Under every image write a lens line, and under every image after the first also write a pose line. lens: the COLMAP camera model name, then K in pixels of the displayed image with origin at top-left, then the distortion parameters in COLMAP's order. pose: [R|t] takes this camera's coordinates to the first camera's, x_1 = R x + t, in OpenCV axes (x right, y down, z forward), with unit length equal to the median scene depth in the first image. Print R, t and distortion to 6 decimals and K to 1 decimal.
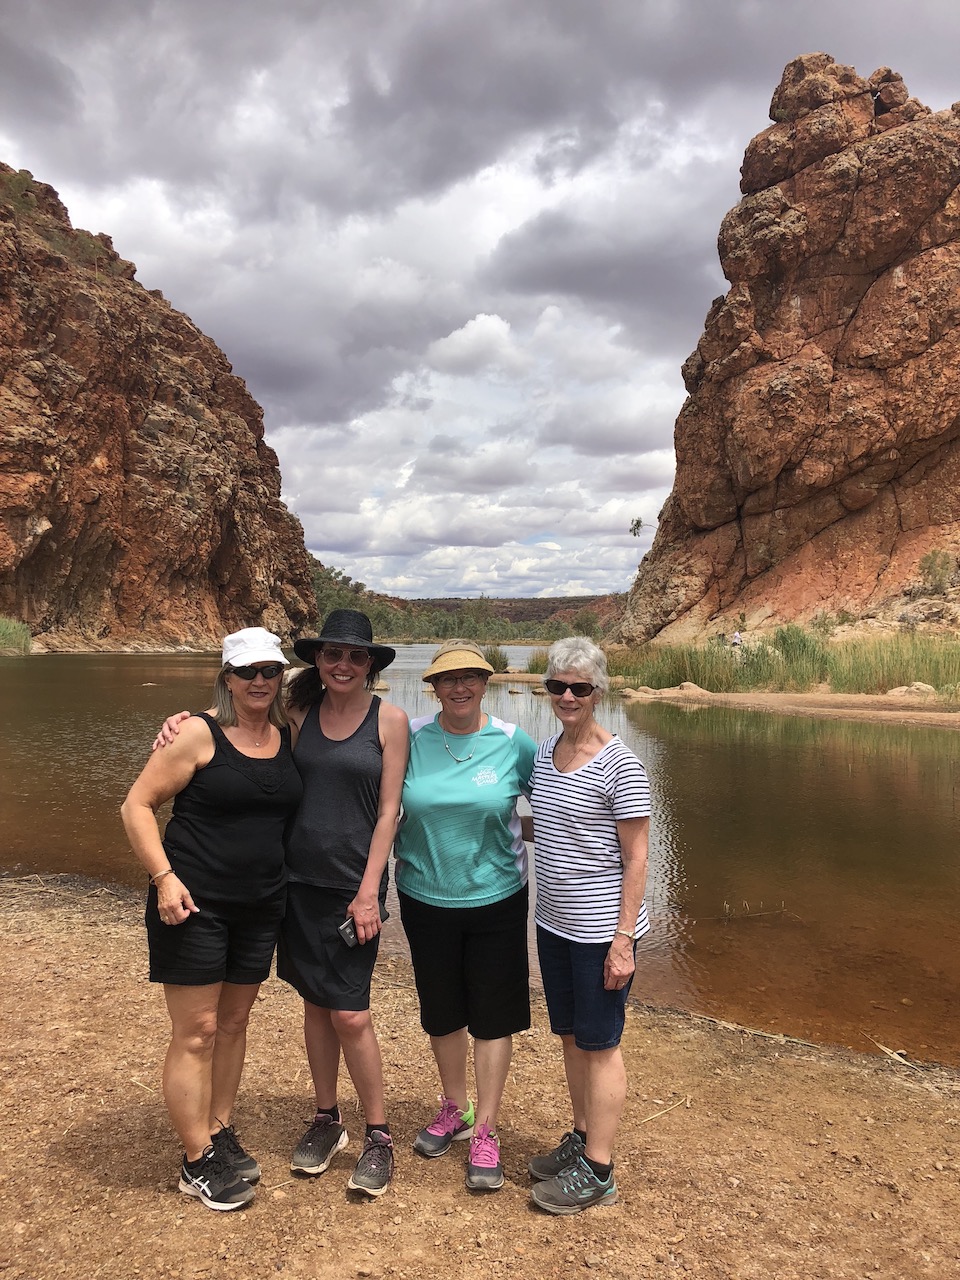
lens RADIAL K [[1034.6, 0, 480.0], [0, 1034.6, 640.0], [0, 0, 1]] dist [0.007137, 0.010740]
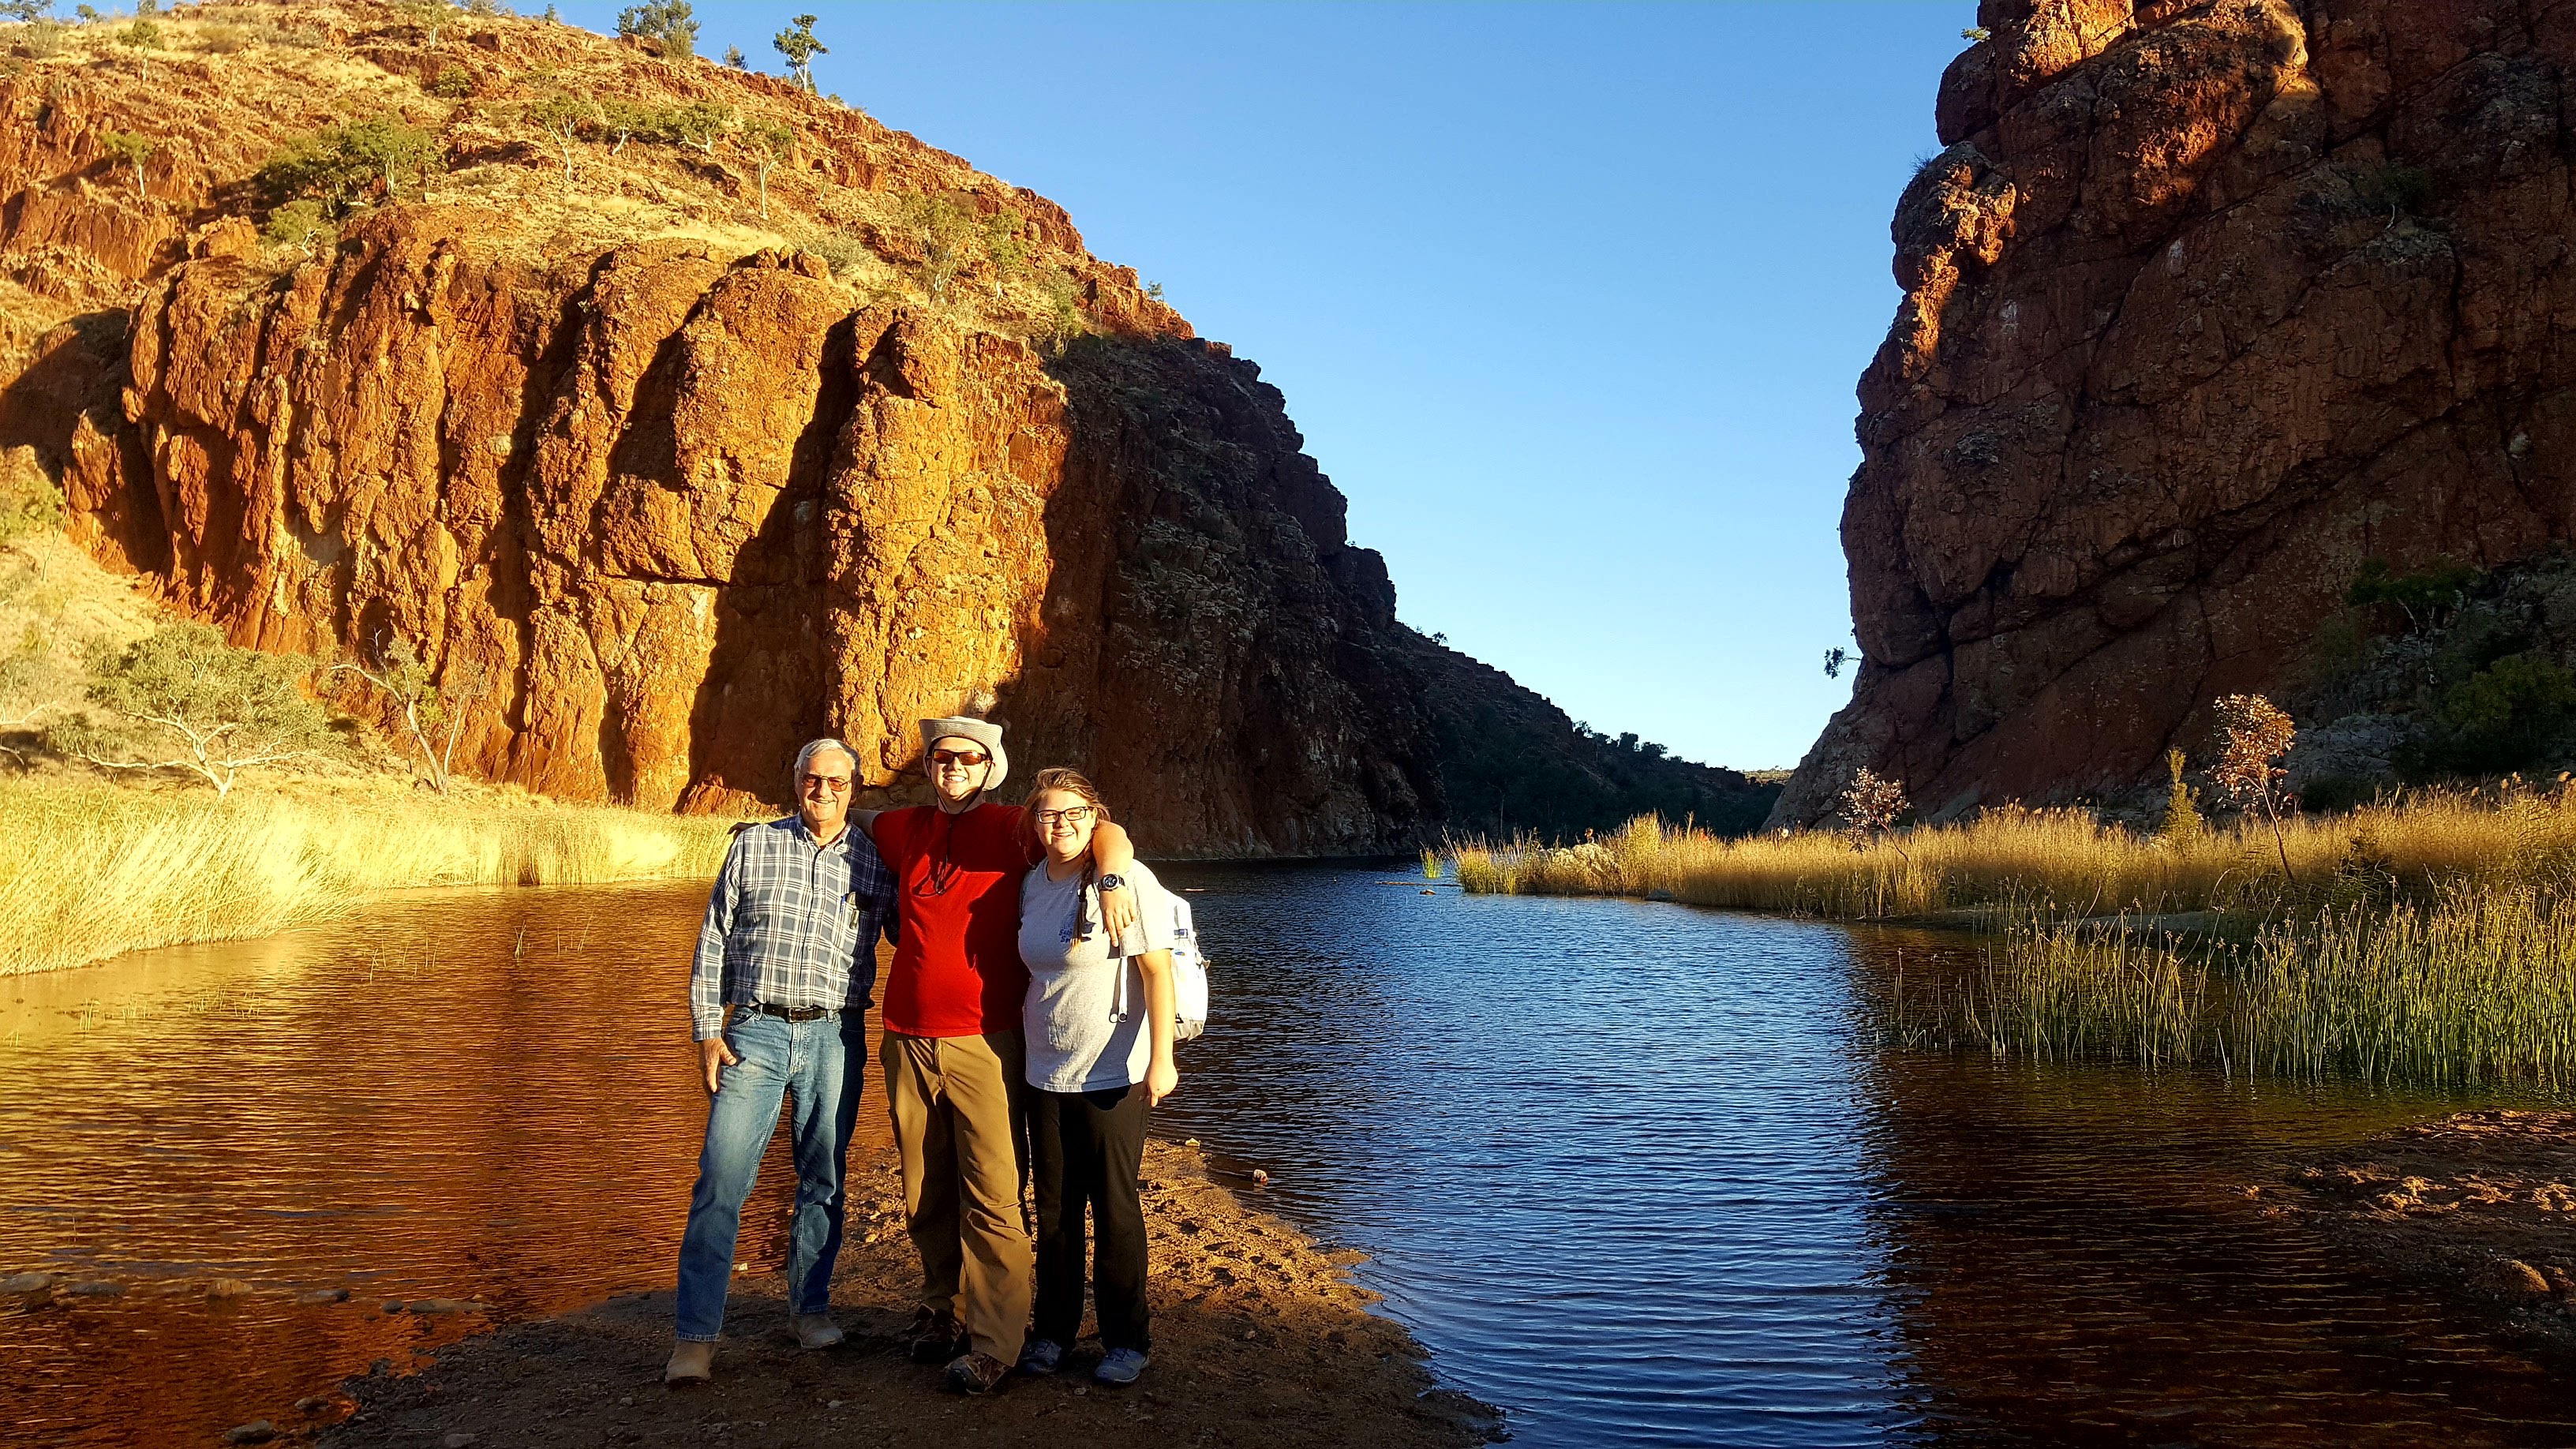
lens RADIAL K [[1943.2, 0, 1288.0], [0, 1943.2, 724.5], [0, 0, 1]] dist [-0.002860, -0.005792]
pose [[0.933013, -0.031775, -0.358438, 0.305111], [0.009581, 0.997934, -0.063526, 0.000846], [0.359716, 0.055836, 0.931390, -0.260655]]
